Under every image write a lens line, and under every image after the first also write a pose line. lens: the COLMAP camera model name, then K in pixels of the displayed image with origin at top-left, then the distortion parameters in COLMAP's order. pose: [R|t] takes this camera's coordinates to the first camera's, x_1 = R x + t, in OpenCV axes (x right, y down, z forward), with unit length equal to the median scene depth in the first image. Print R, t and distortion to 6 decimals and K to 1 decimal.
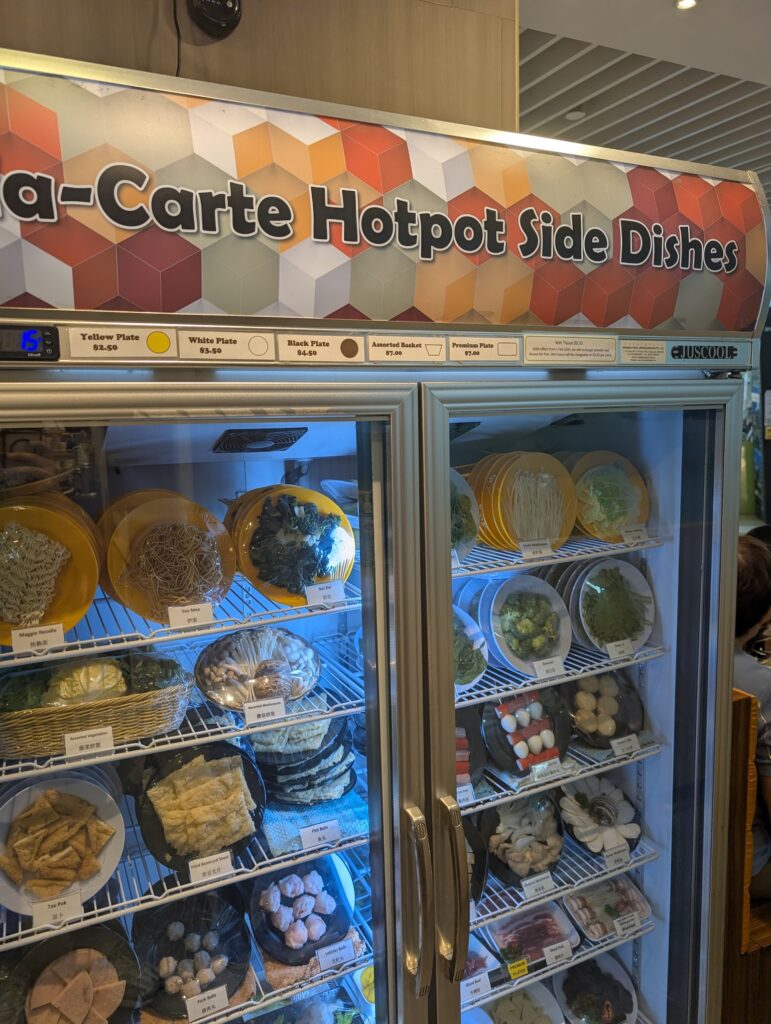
lens RADIAL K [[751.0, 0, 385.5], [0, 751.0, 512.0], [0, 0, 1]] dist [-0.004557, -0.003277]
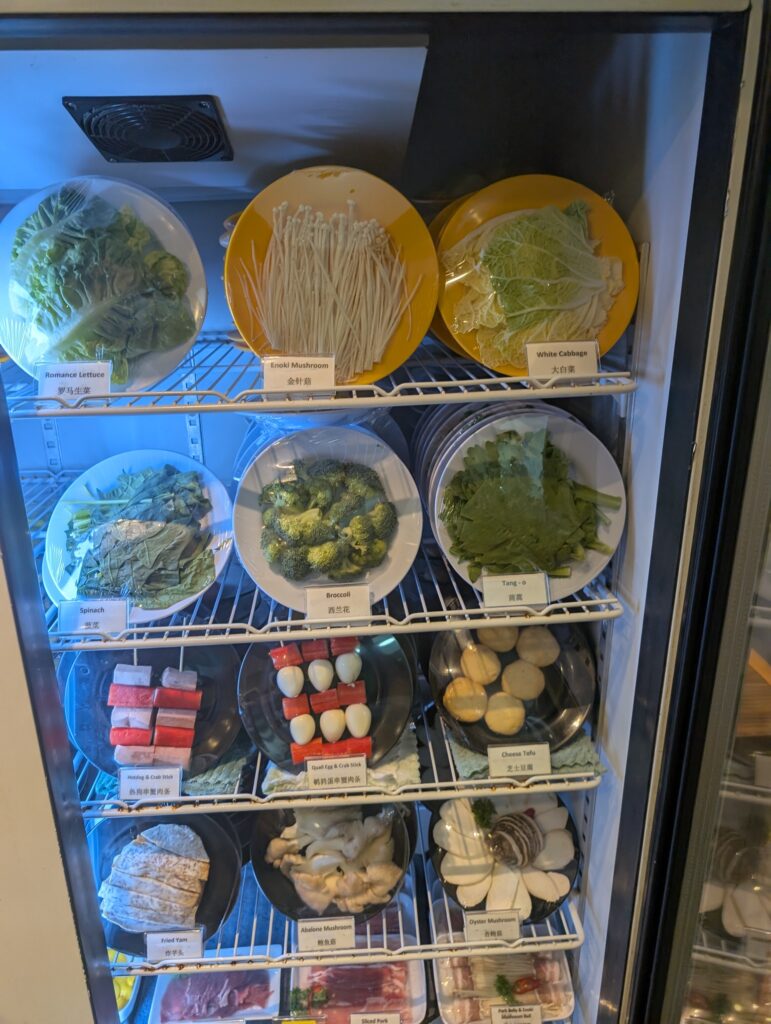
lens RADIAL K [[721.4, 0, 385.5], [0, 721.4, 512.0], [0, 0, 1]] dist [0.001896, -0.000919]
pose [[0.918471, 0.138425, -0.370472, 0.408985], [-0.056762, 0.973187, 0.222902, 0.027625], [0.391394, -0.183701, 0.901701, 0.541099]]
